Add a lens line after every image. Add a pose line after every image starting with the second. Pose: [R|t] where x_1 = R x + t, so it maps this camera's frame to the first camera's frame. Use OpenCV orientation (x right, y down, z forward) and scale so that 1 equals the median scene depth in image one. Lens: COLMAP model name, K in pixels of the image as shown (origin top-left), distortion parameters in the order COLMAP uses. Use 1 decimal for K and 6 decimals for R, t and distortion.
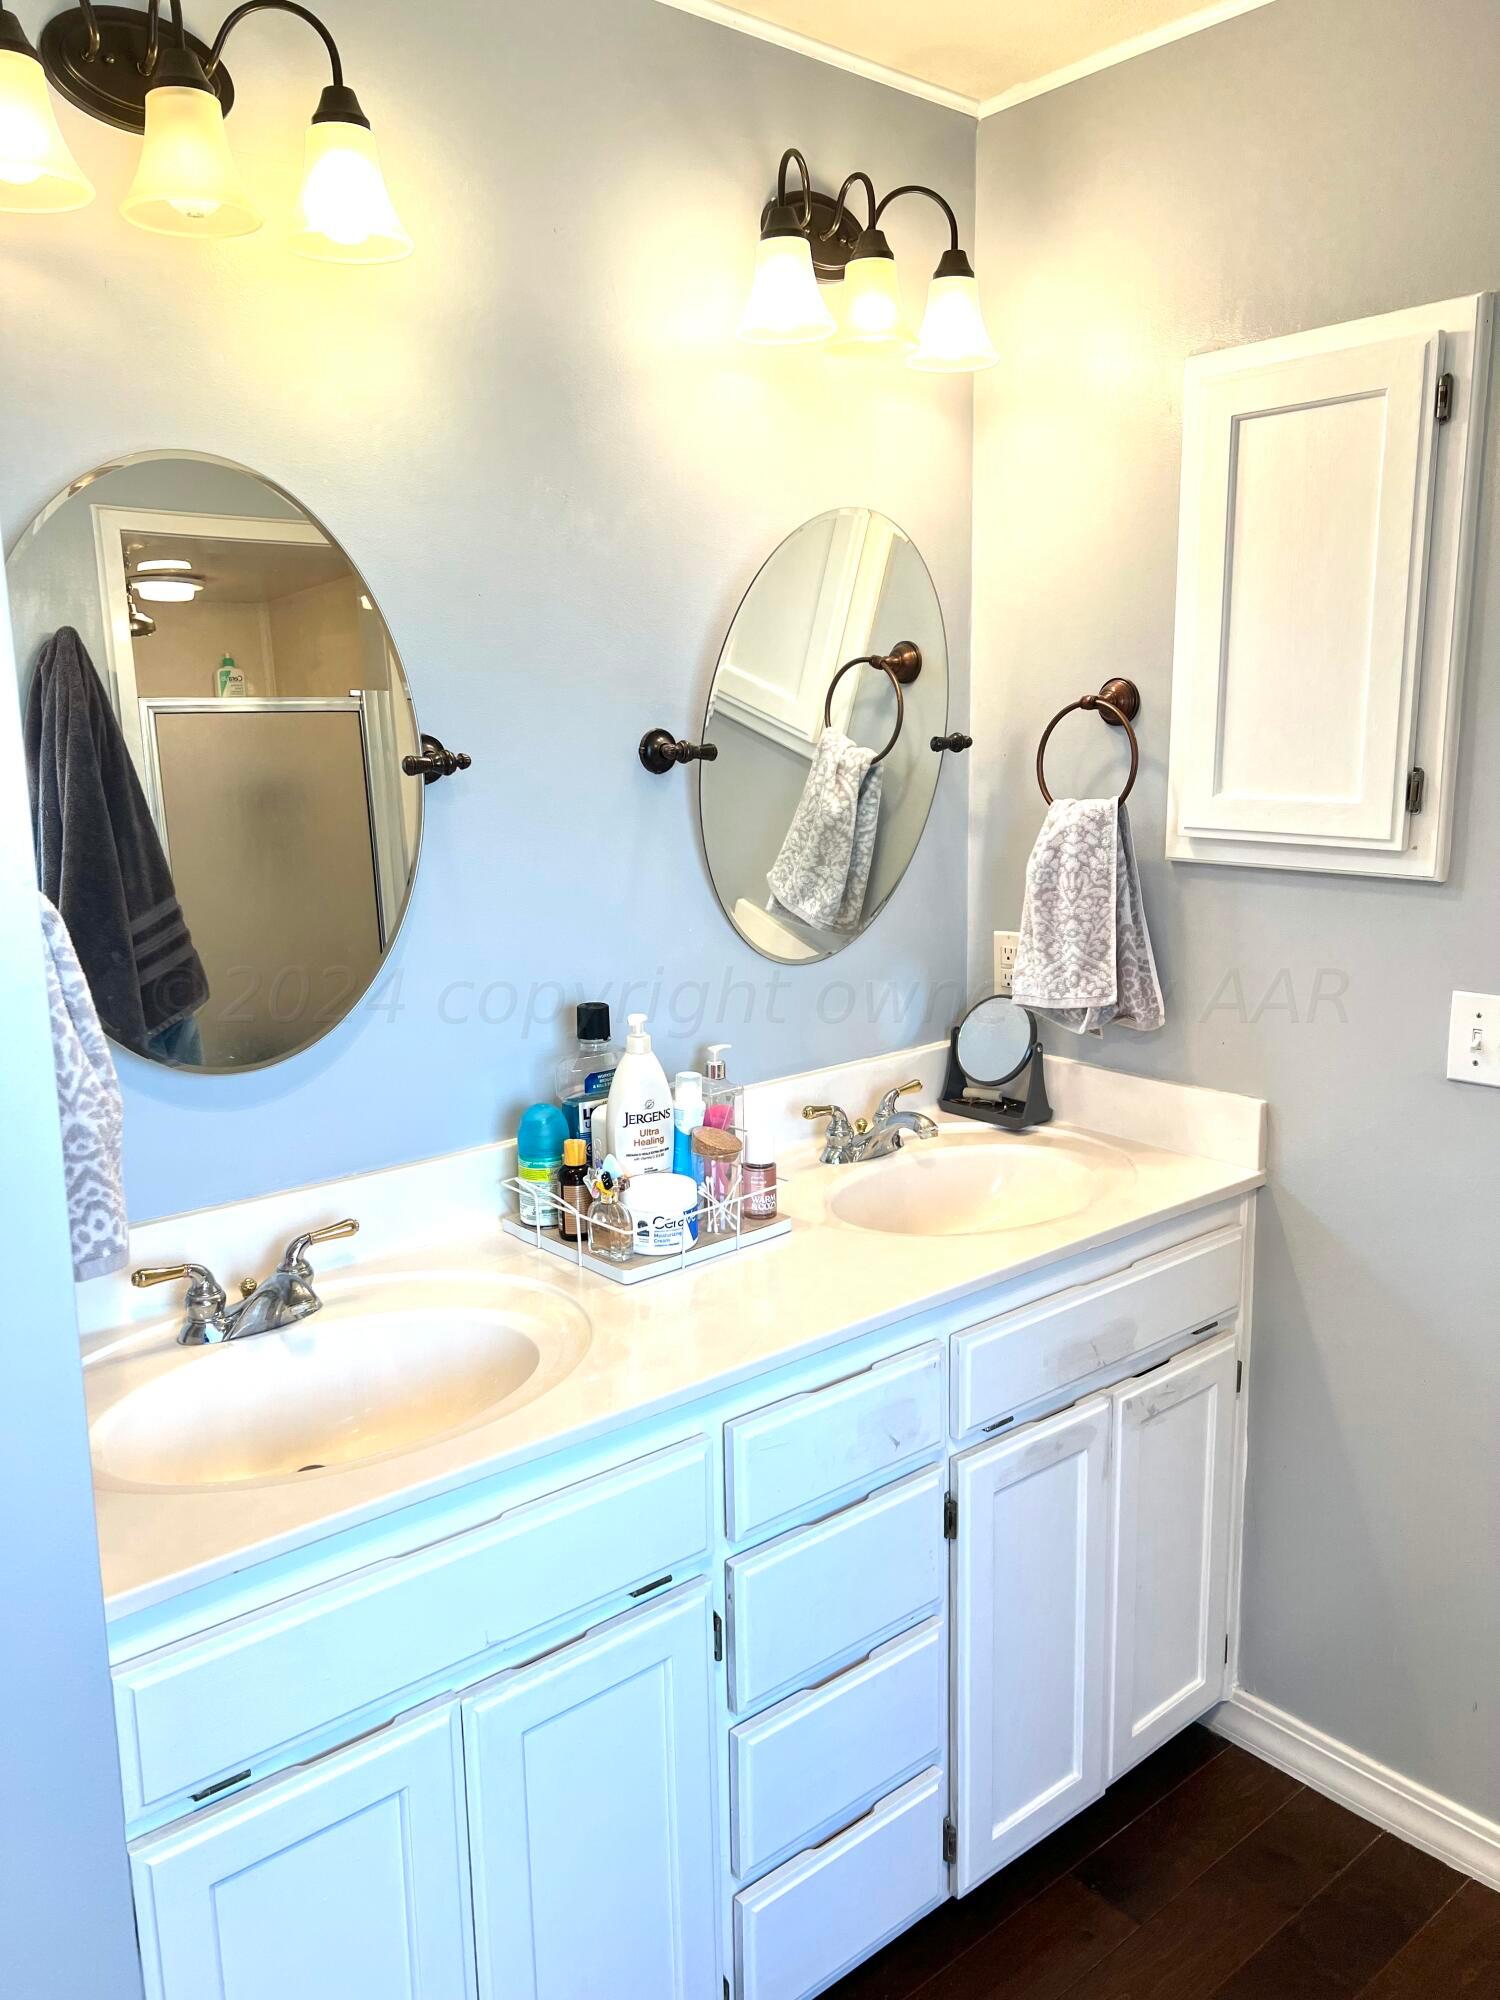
lens RADIAL K [[1504.4, 0, 750.0], [0, 1504.4, 1000.0], [0, 0, 1]] dist [0.015716, -0.002558]
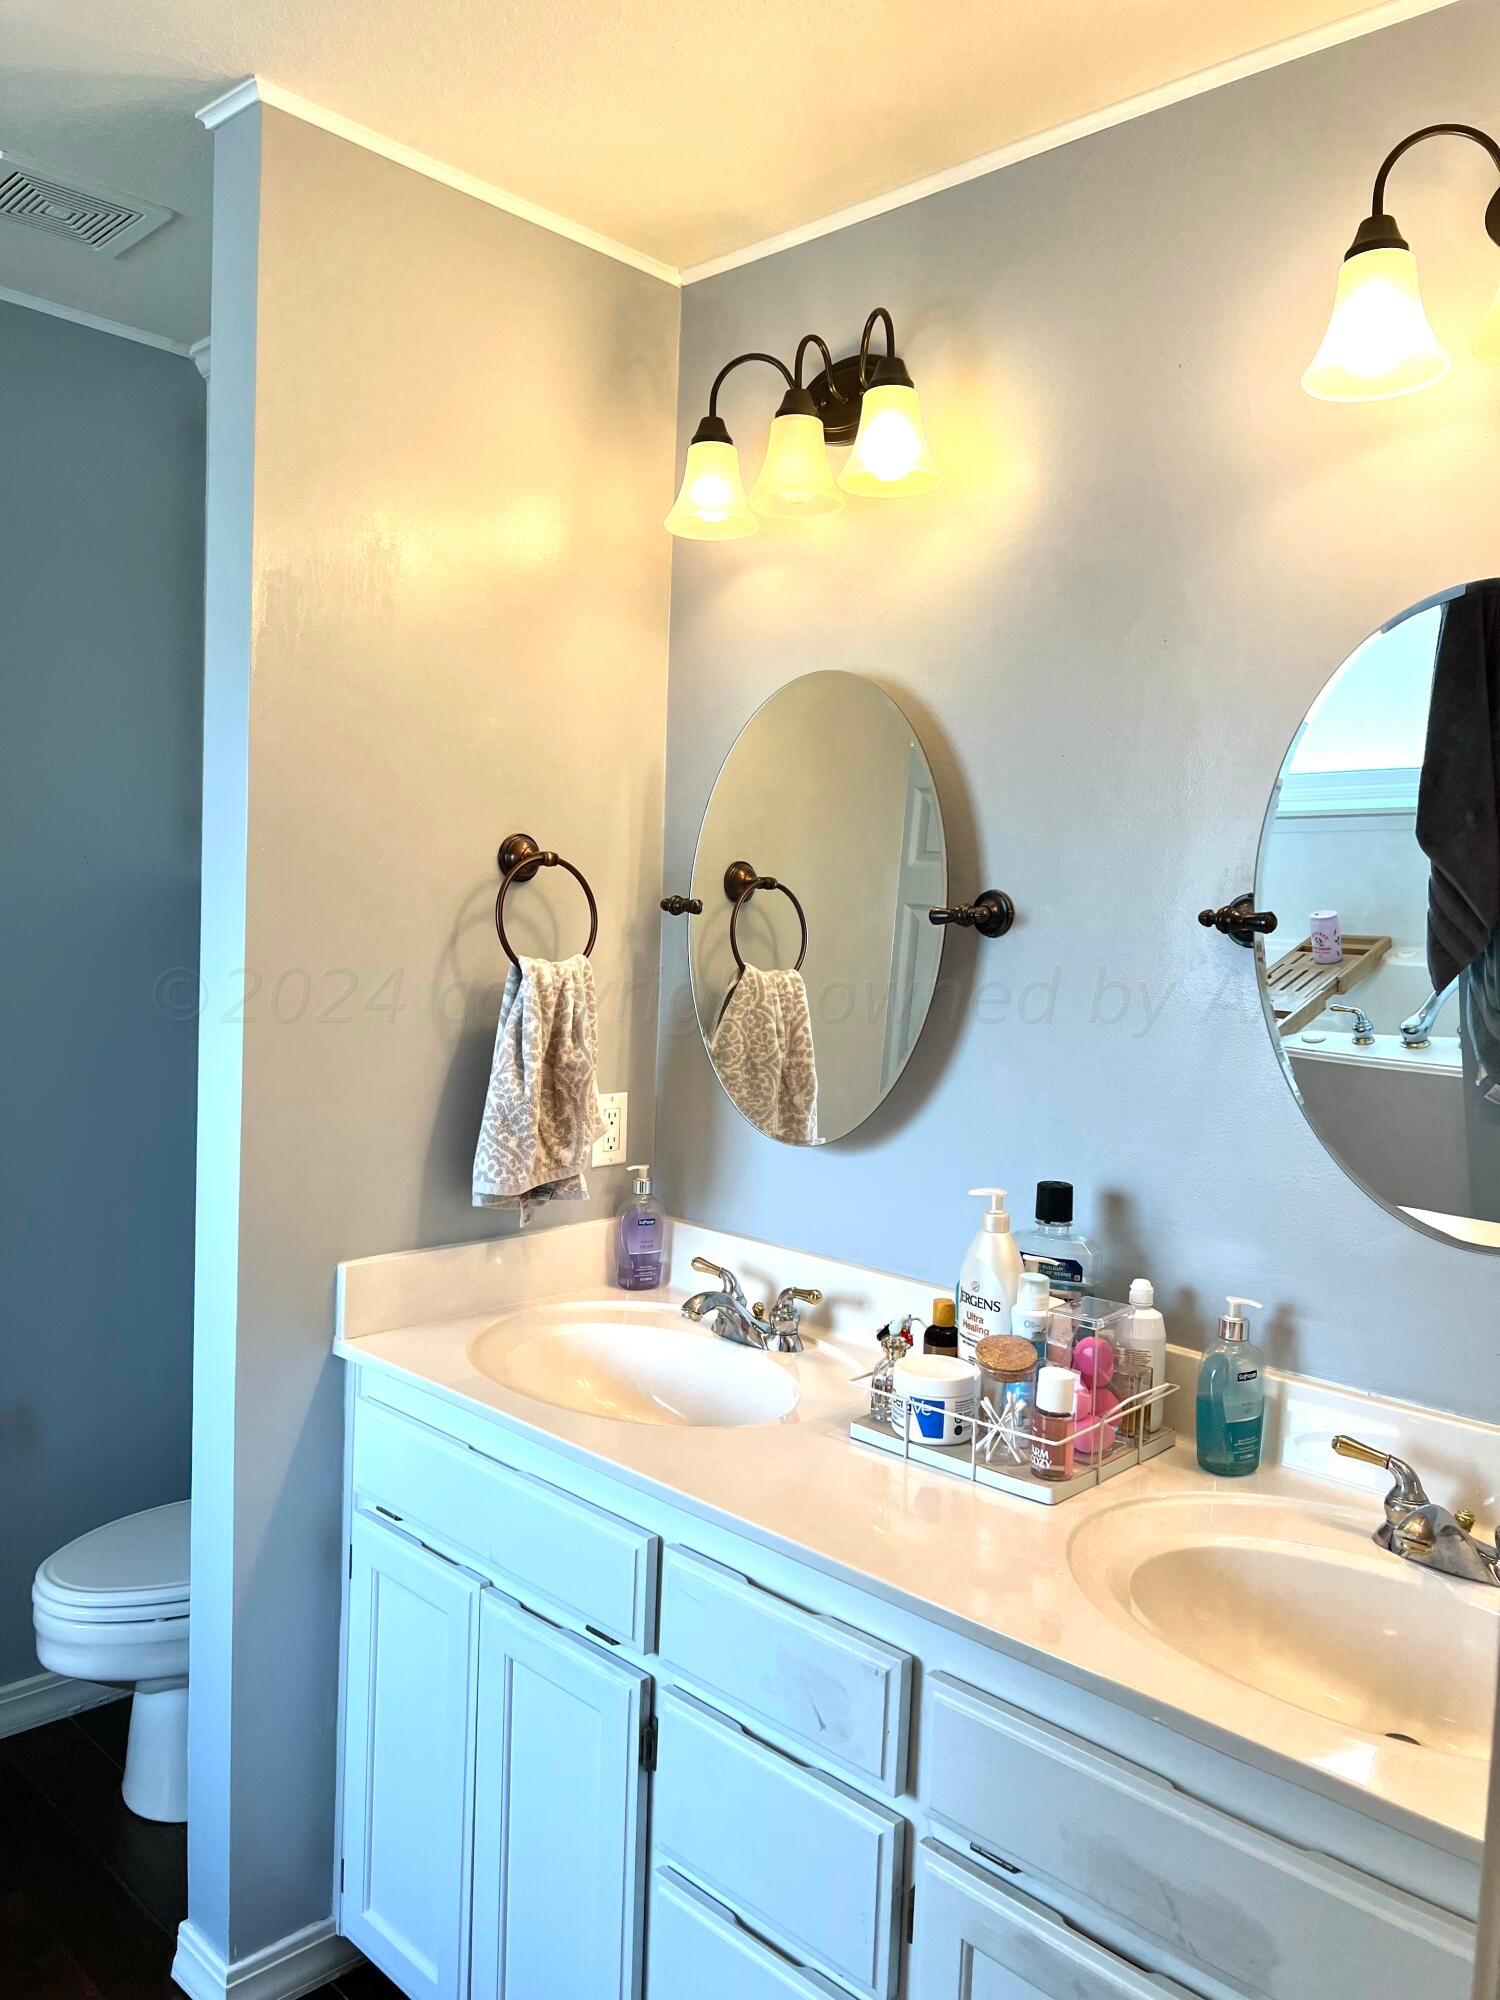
lens RADIAL K [[1522.4, 0, 749.3], [0, 1522.4, 950.0], [0, 0, 1]] dist [-0.003040, -0.005482]
pose [[0.101749, 0.066302, -0.992598, 1.032713], [-0.219249, 0.974737, 0.042634, -0.175815], [0.970349, 0.213288, 0.113715, 0.878416]]
